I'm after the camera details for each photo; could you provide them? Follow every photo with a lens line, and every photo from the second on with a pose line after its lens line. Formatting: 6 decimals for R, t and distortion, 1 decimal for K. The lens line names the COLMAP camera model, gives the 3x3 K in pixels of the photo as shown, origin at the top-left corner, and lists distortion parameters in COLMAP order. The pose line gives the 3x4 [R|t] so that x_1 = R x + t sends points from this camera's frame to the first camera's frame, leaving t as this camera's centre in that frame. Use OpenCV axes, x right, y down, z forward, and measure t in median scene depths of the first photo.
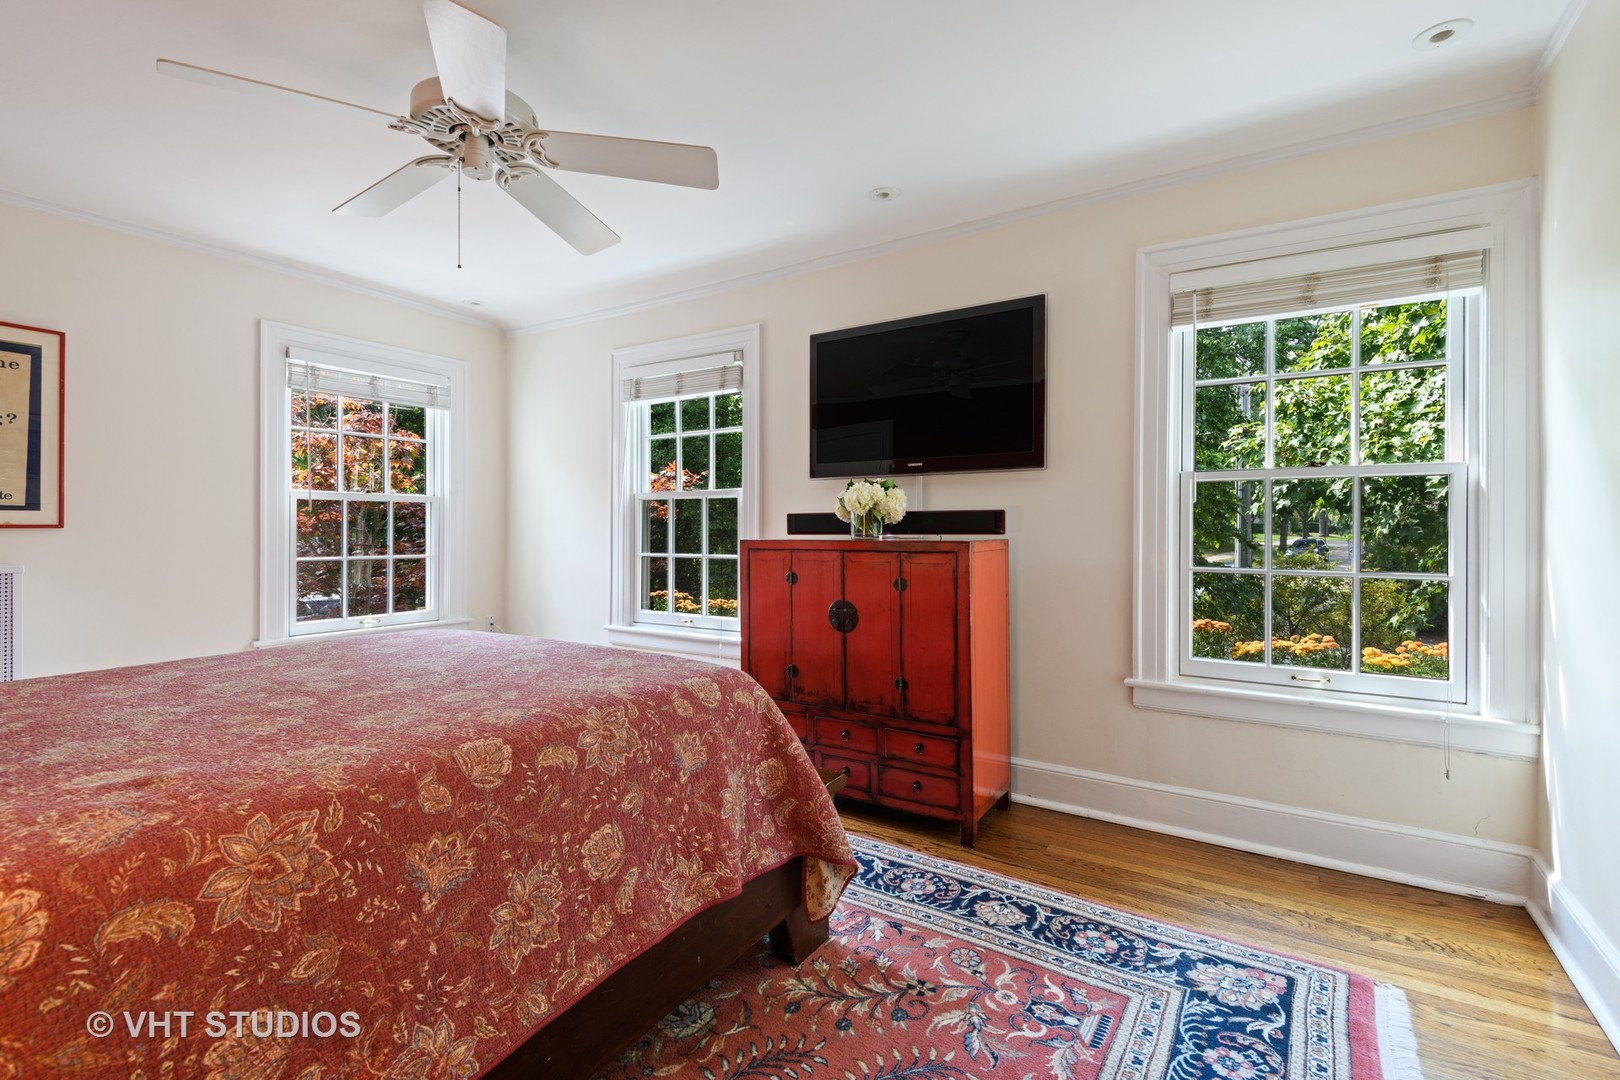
lens RADIAL K [[731.7, 0, 815.4], [0, 731.7, 534.9], [0, 0, 1]] dist [-0.002246, -0.004369]
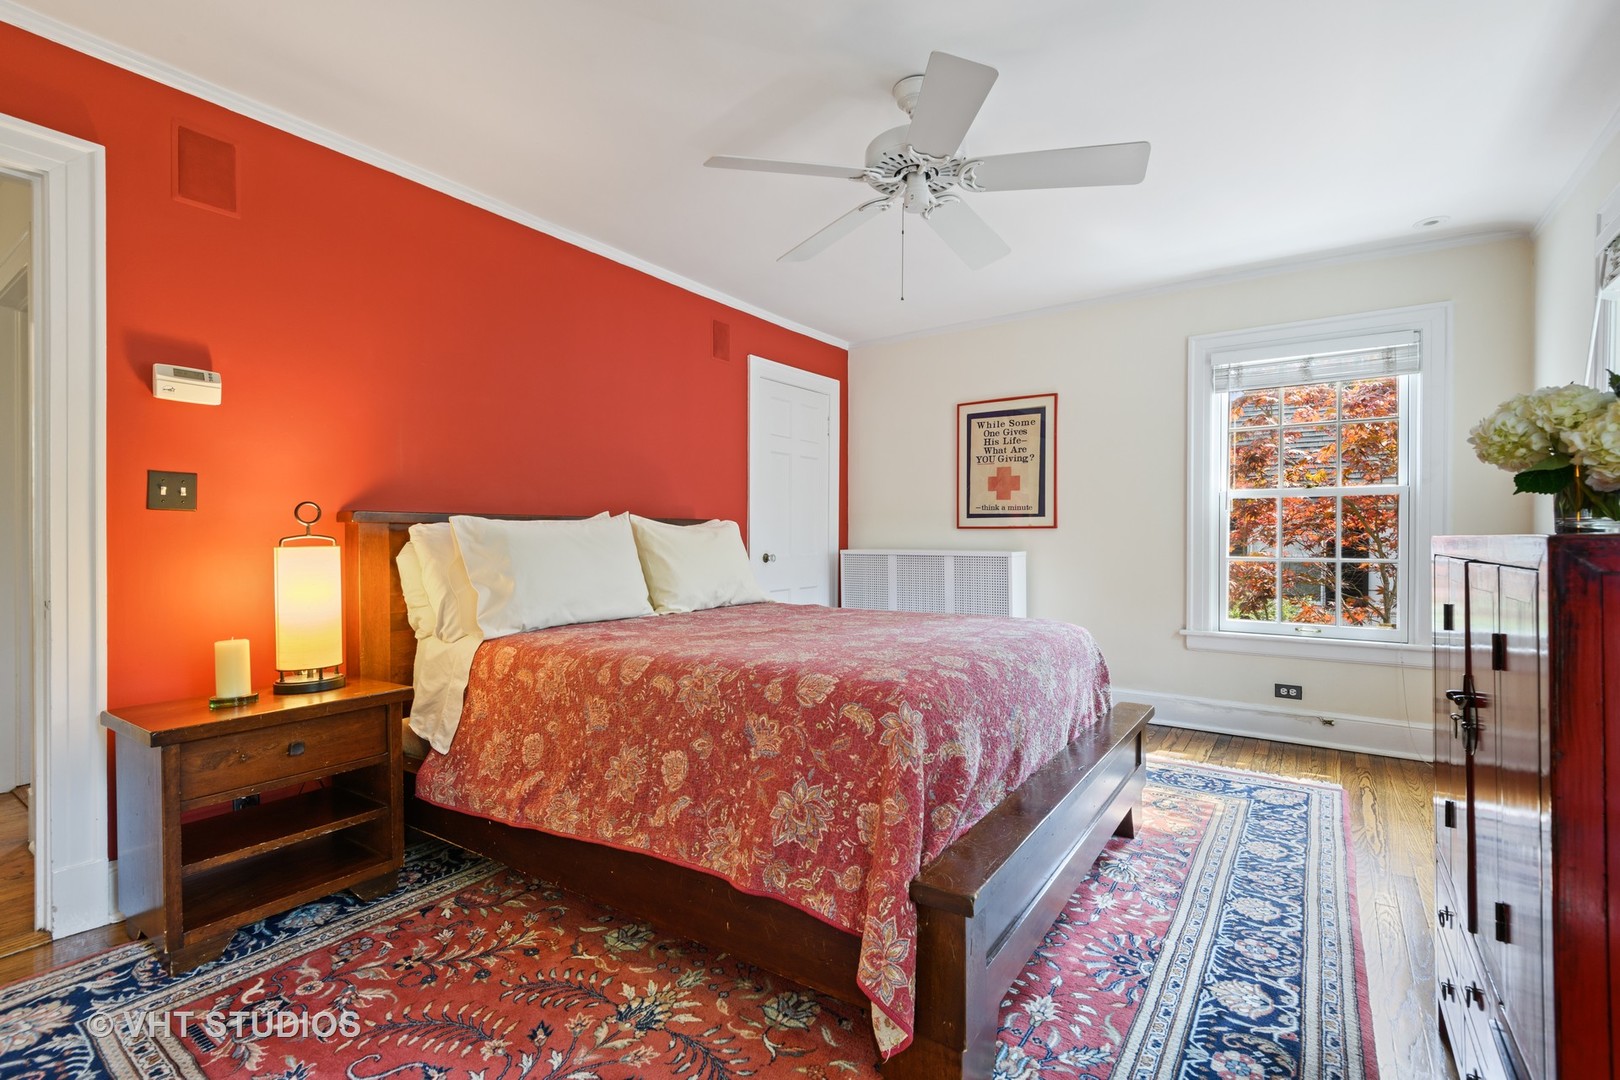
lens RADIAL K [[731.7, 0, 812.5], [0, 731.7, 533.8], [0, 0, 1]] dist [-0.002246, -0.004369]
pose [[-0.033830, -0.002183, -0.999425, 0.764718], [-0.007554, 0.999970, -0.001929, 0.013793], [0.999399, 0.007484, -0.033846, 0.987701]]
